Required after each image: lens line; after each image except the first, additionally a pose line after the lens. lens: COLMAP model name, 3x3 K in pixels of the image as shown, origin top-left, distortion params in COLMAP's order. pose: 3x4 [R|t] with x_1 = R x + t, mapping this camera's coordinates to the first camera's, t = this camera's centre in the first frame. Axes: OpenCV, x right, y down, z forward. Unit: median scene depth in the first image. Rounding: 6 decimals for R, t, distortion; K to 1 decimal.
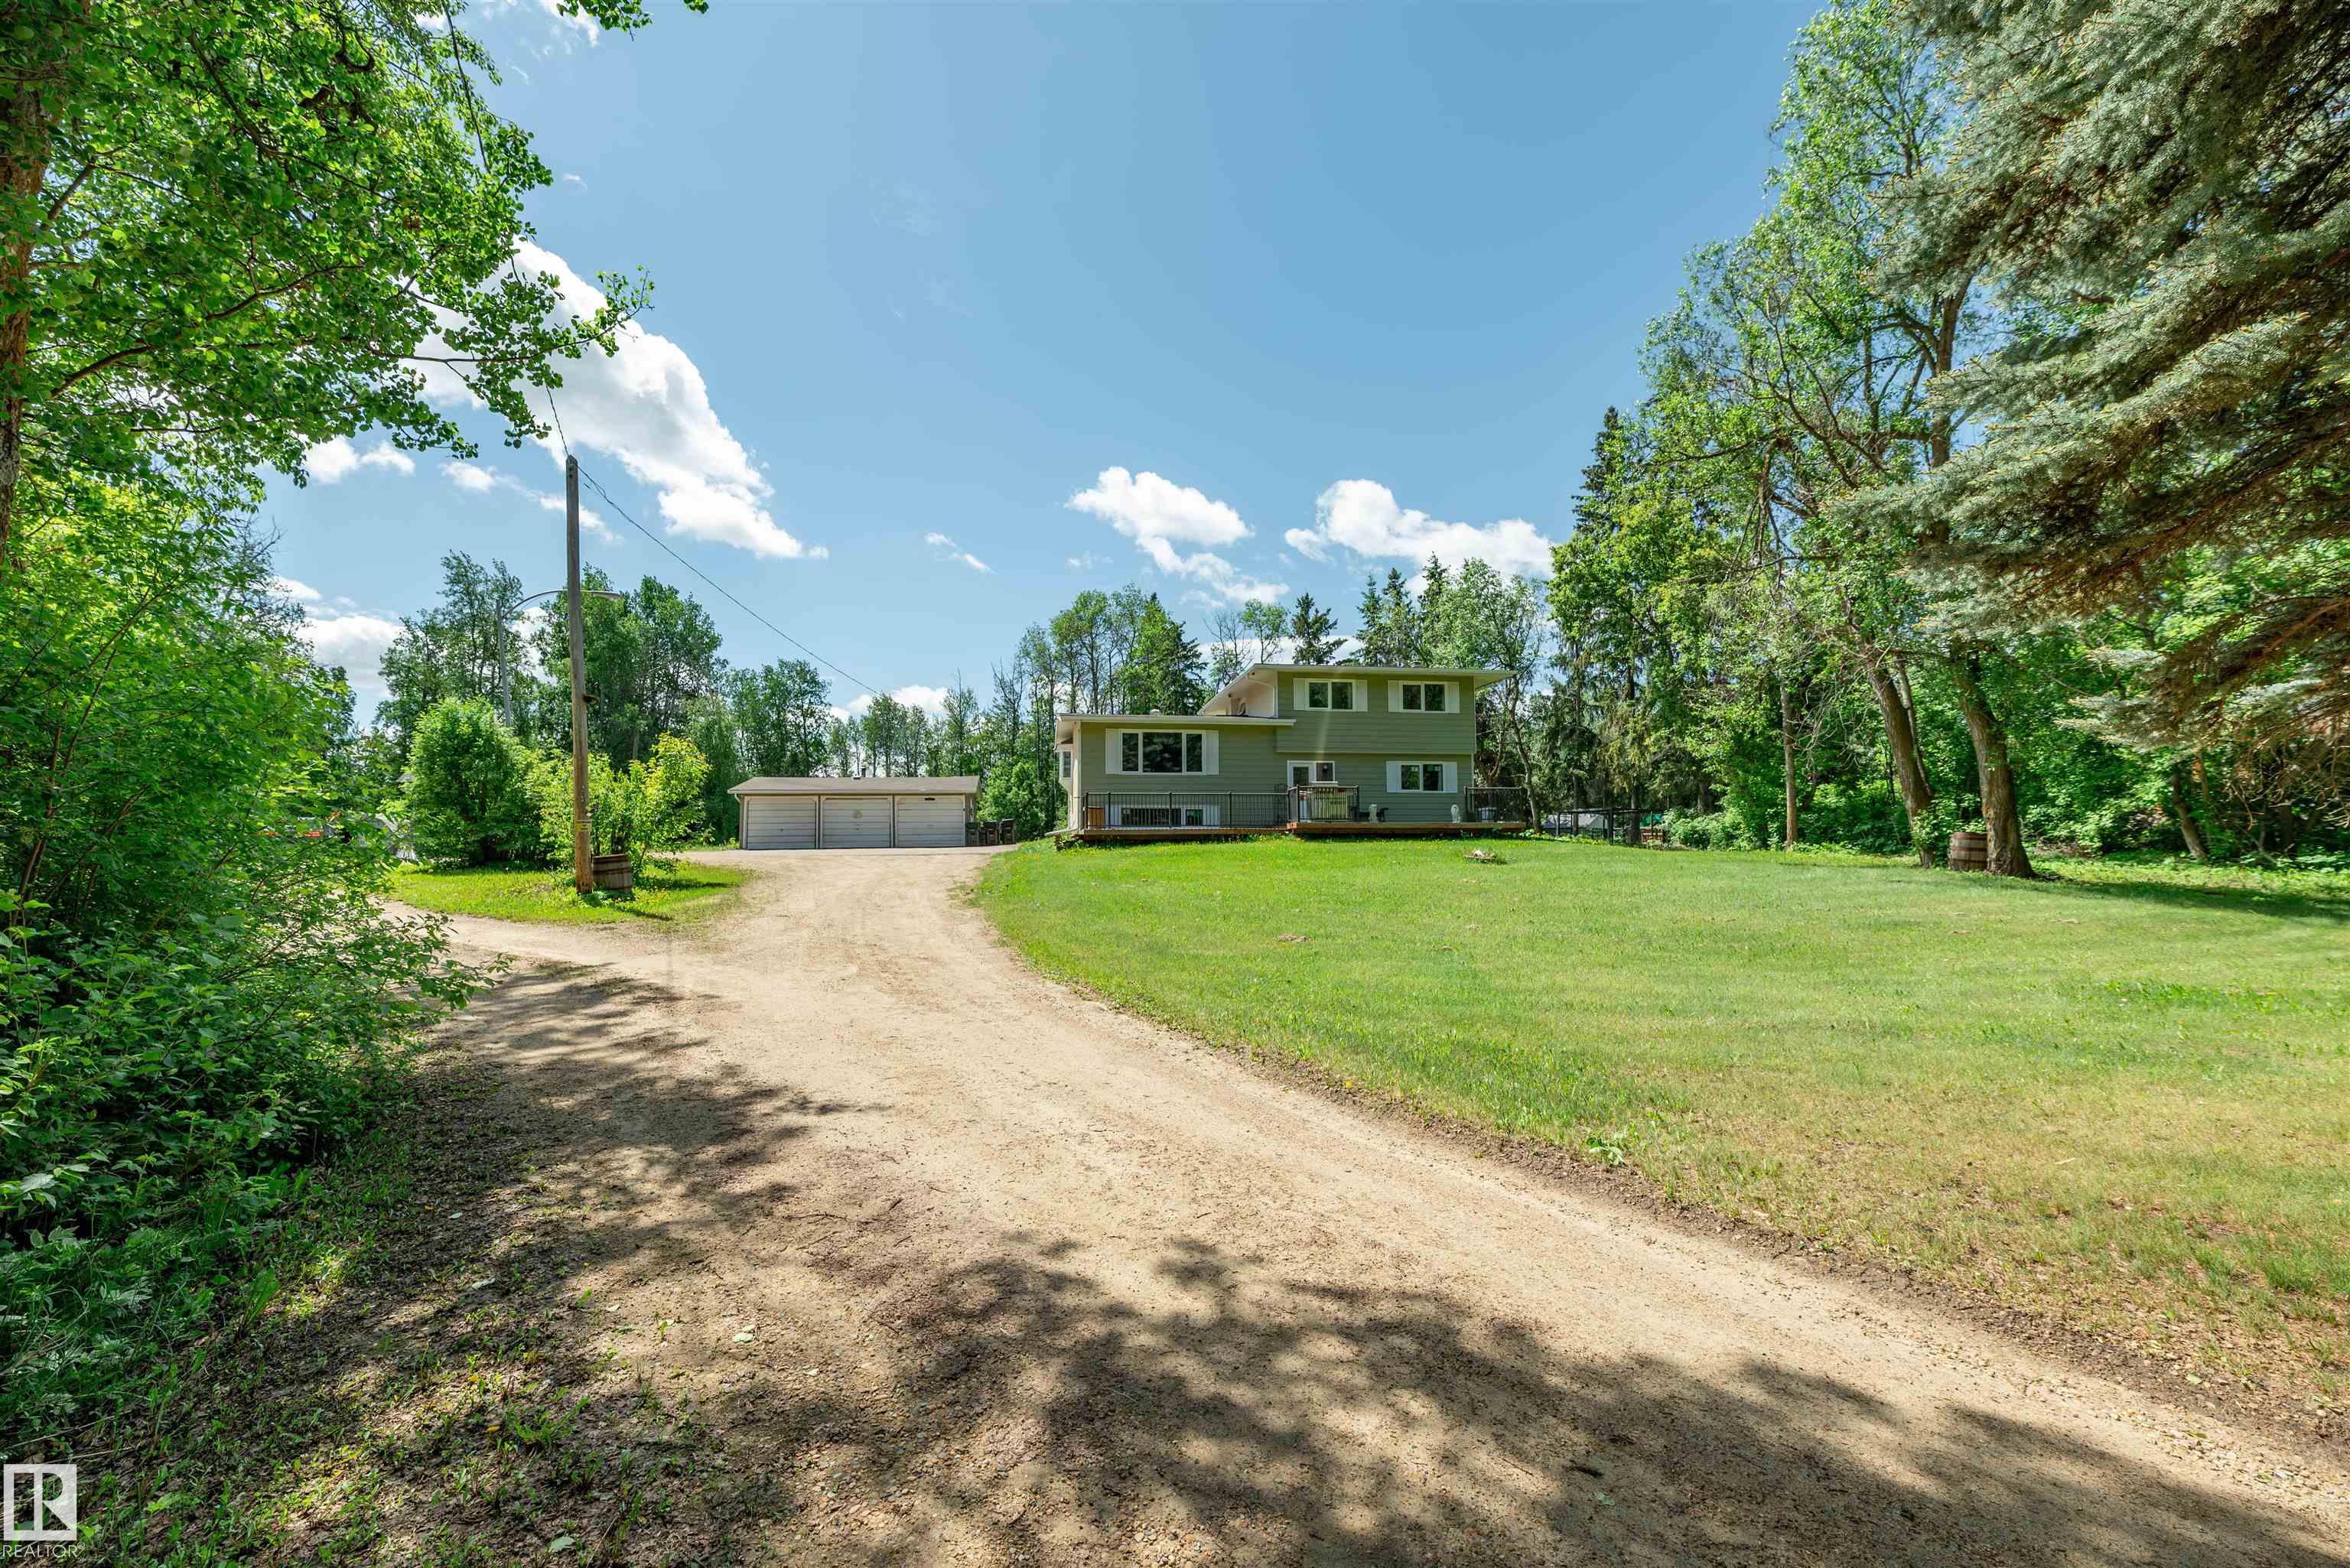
lens RADIAL K [[956.5, 0, 1141.8], [0, 956.5, 804.5], [0, 0, 1]] dist [0.006888, 0.000364]
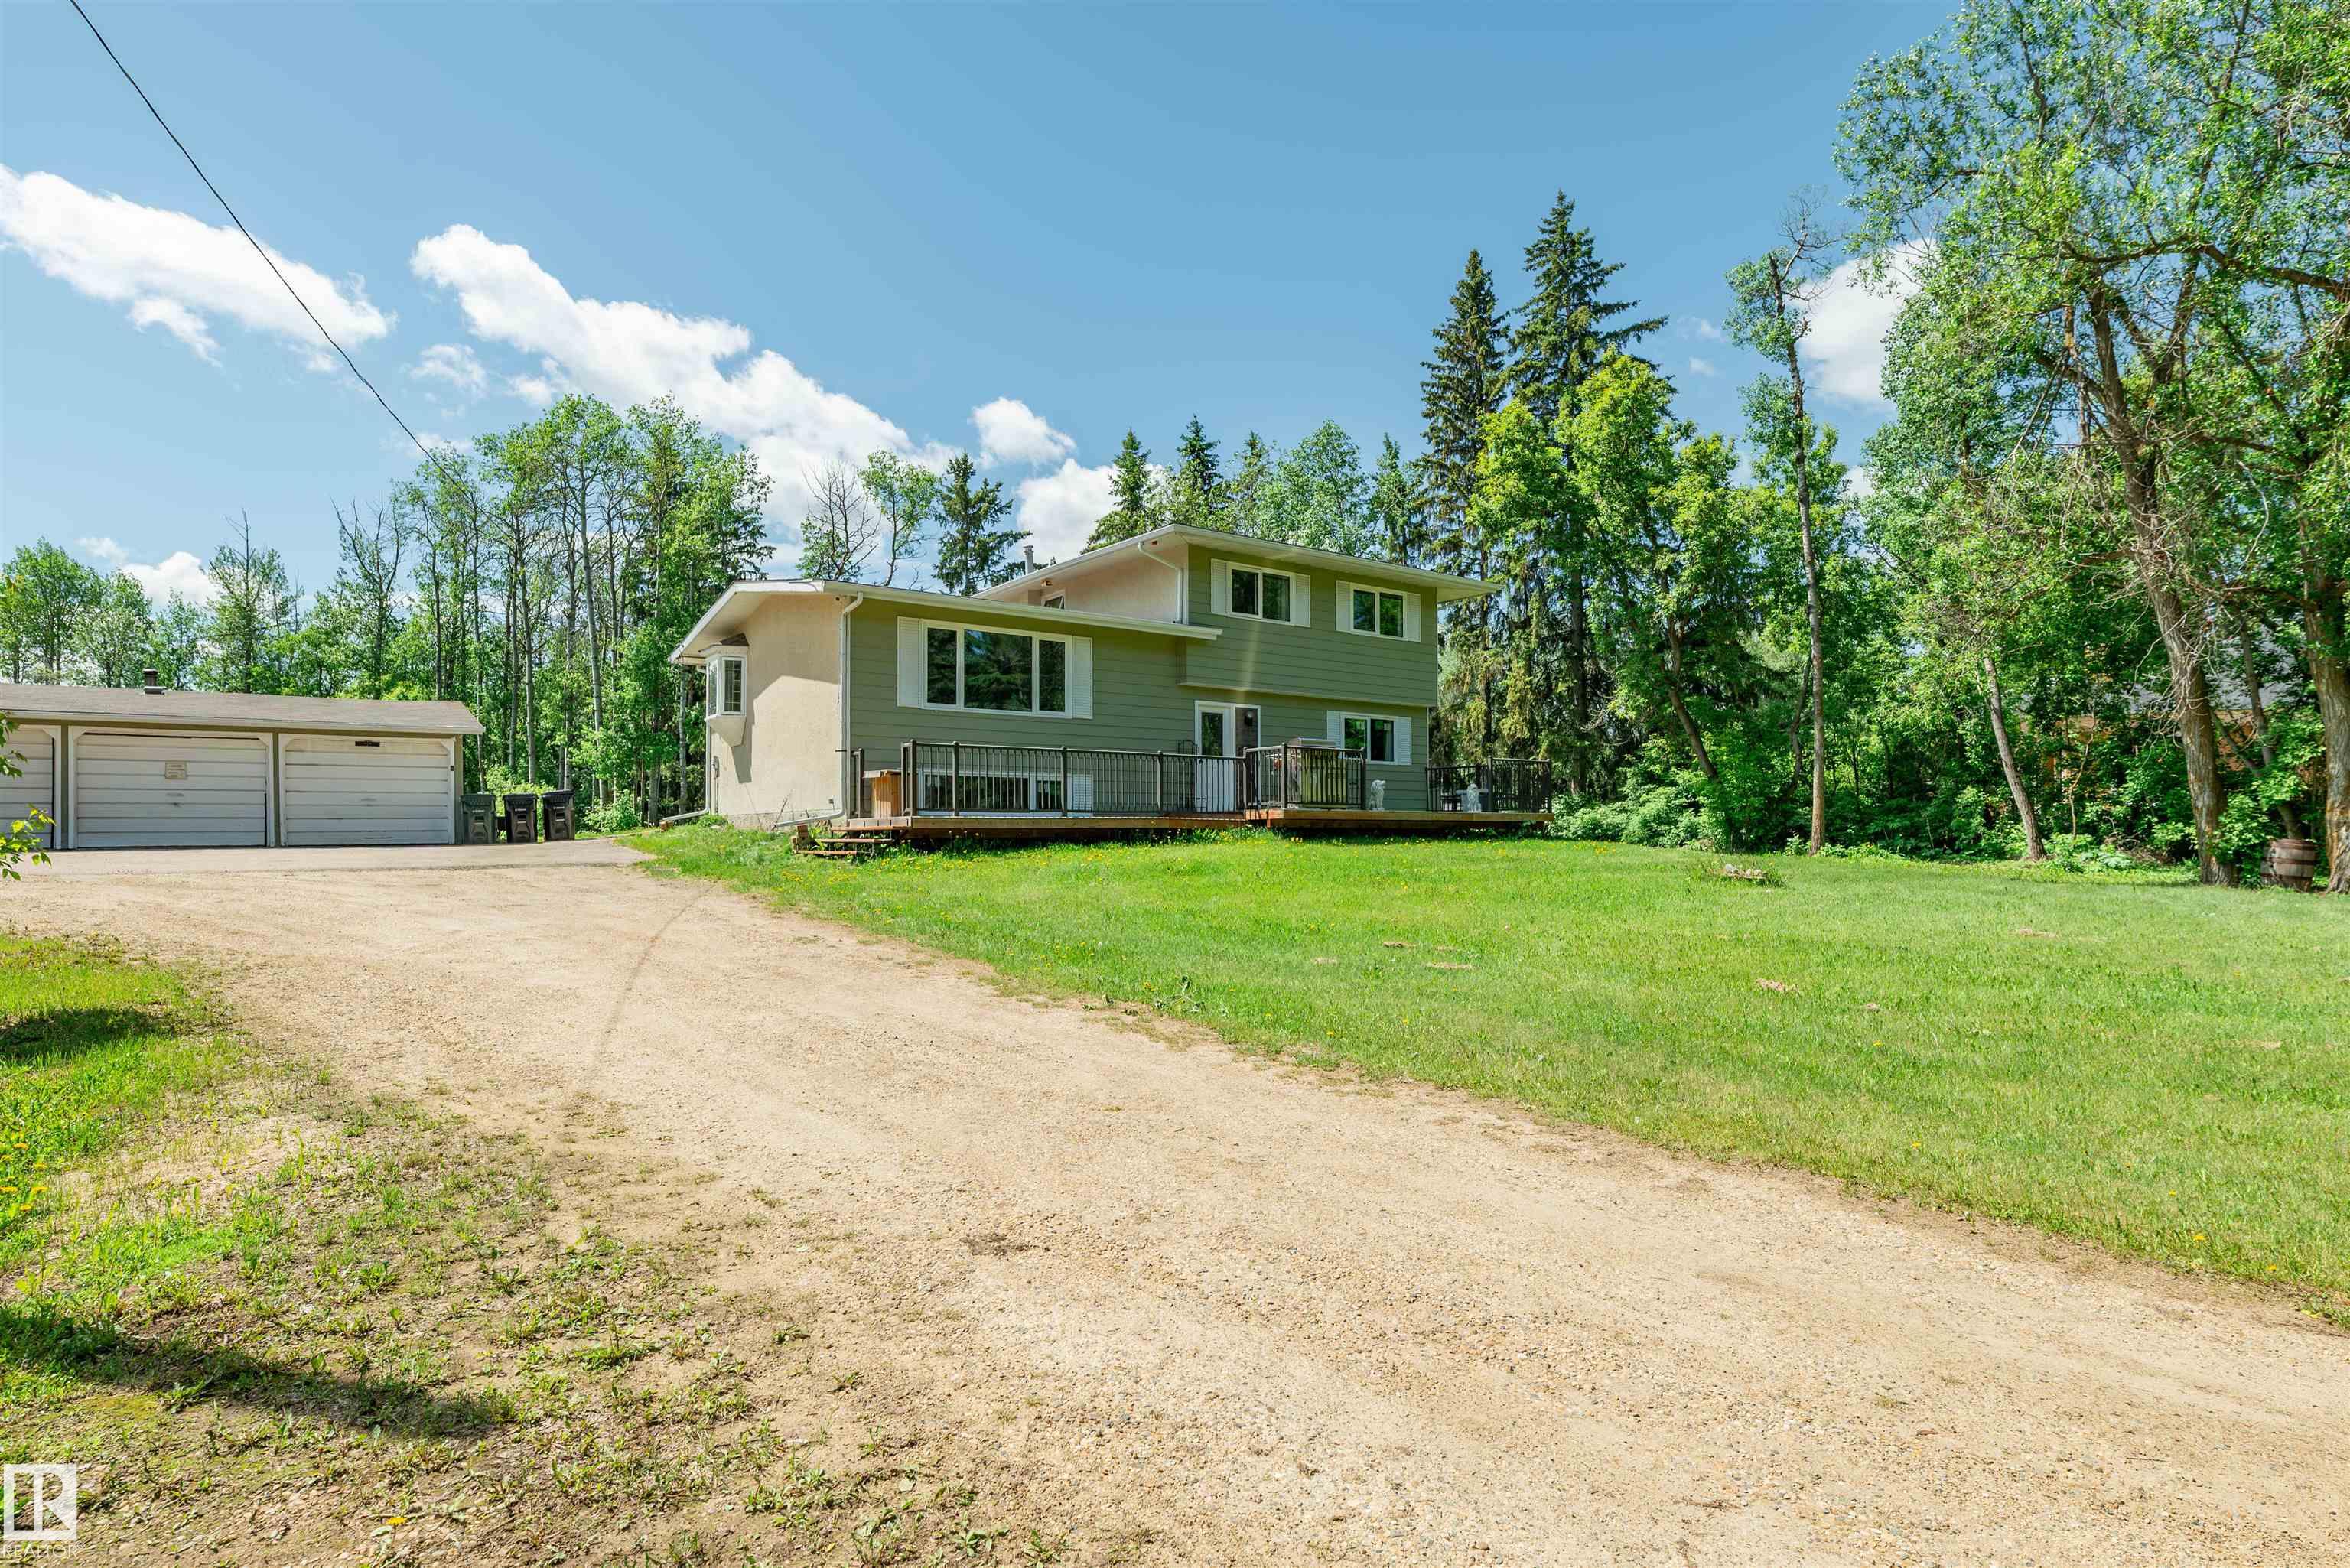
lens RADIAL K [[1268.8, 0, 1199.0], [0, 1268.8, 782.0], [0, 0, 1]] dist [-0.000756, 0.003830]
pose [[0.872912, 0.024693, 0.487253, -0.214263], [-0.025874, 0.999656, -0.004307, 0.006332], [-0.487192, -0.008847, 0.873250, 0.324133]]
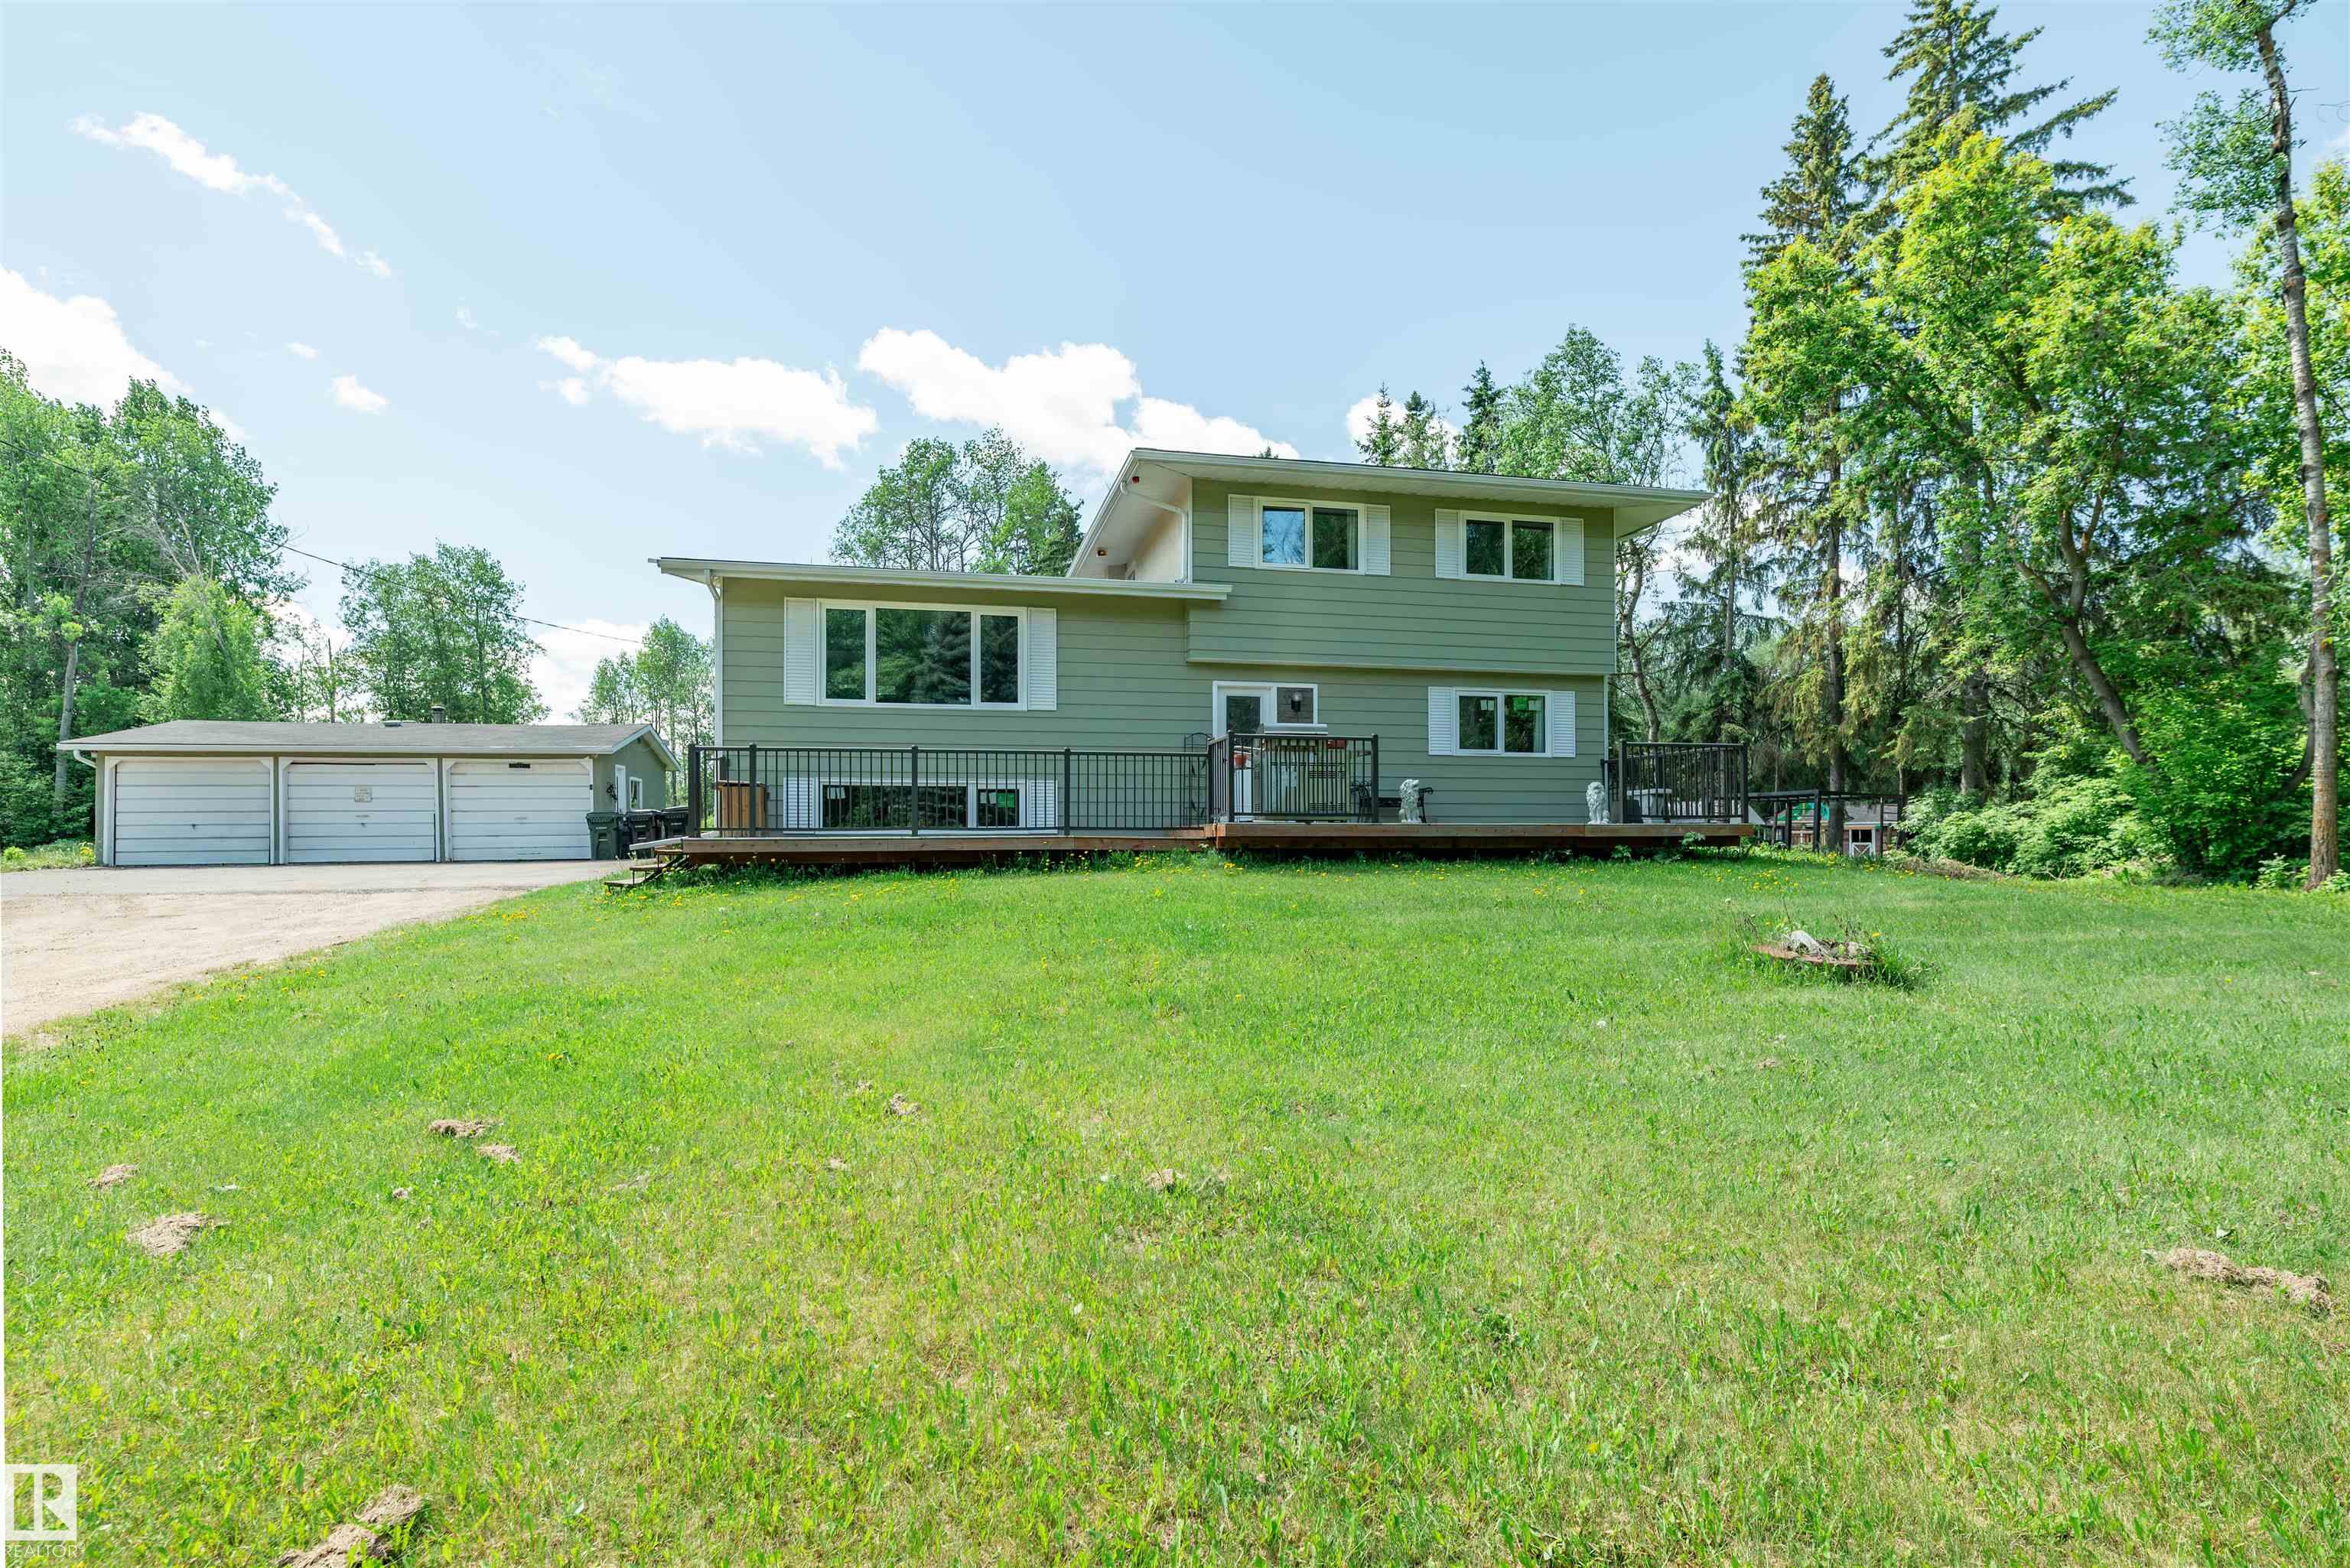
lens RADIAL K [[1194.9, 0, 1176.8], [0, 1194.9, 806.7], [0, 0, 1]] dist [0.000132, 0.001038]
pose [[0.996204, 0.004616, 0.086924, 0.085761], [-0.006266, 0.999805, 0.018720, 0.002171], [-0.086820, -0.019193, 0.996039, 0.438903]]
